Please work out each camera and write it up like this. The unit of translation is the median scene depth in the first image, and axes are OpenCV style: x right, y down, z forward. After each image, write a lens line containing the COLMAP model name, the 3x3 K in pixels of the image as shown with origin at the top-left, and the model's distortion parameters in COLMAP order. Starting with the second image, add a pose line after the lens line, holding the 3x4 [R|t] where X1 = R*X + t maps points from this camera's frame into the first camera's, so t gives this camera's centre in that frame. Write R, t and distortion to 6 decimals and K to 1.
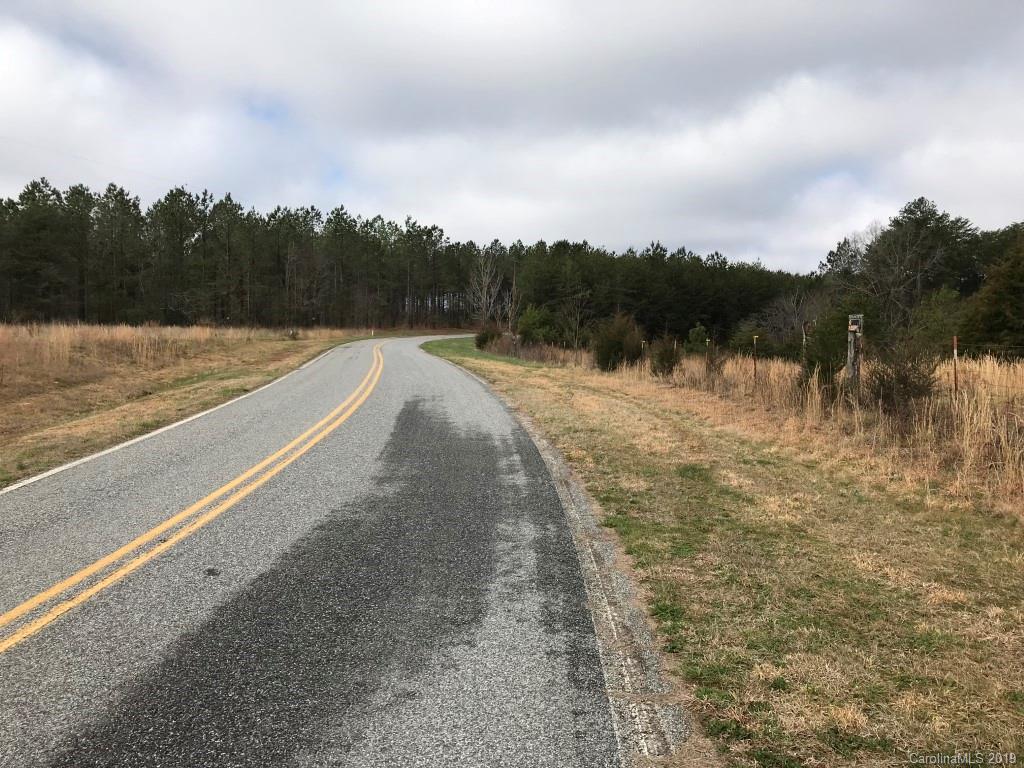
lens RADIAL K [[835.3, 0, 512.0], [0, 835.3, 384.0], [0, 0, 1]] dist [0.050117, 0.000318]
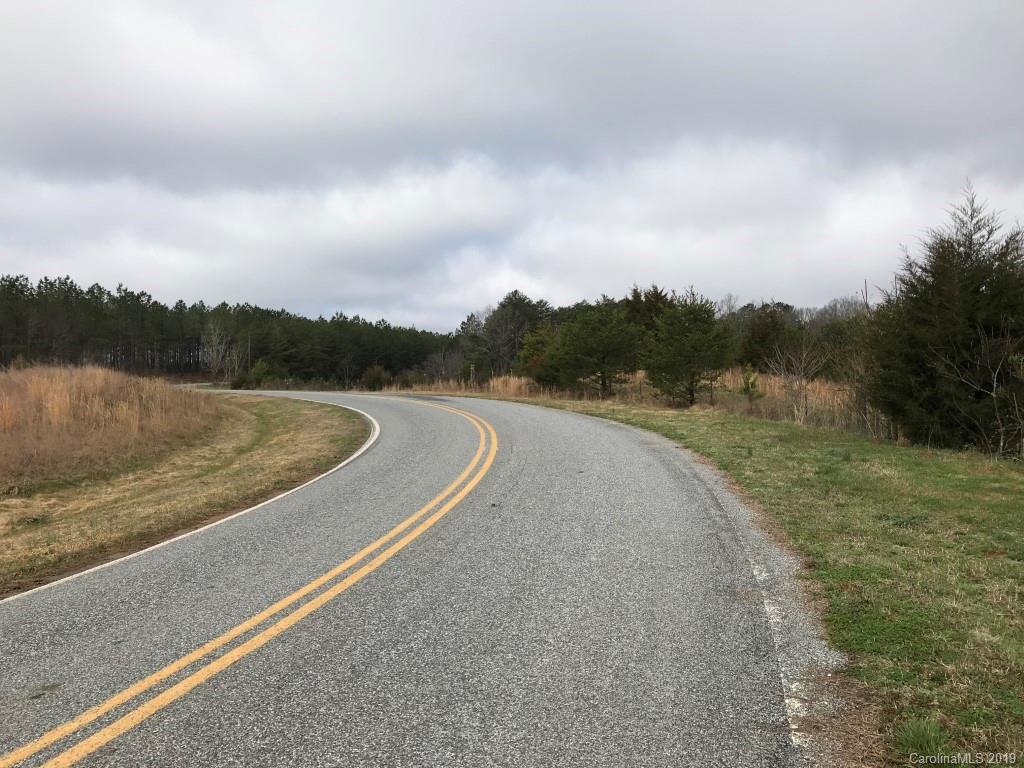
lens RADIAL K [[835.3, 0, 512.0], [0, 835.3, 384.0], [0, 0, 1]] dist [0.050117, 0.000318]
pose [[0.913953, -0.018427, 0.405403, -0.122075], [0.043401, 0.997677, -0.052498, 0.026474], [-0.403494, 0.065575, 0.912630, -0.320117]]
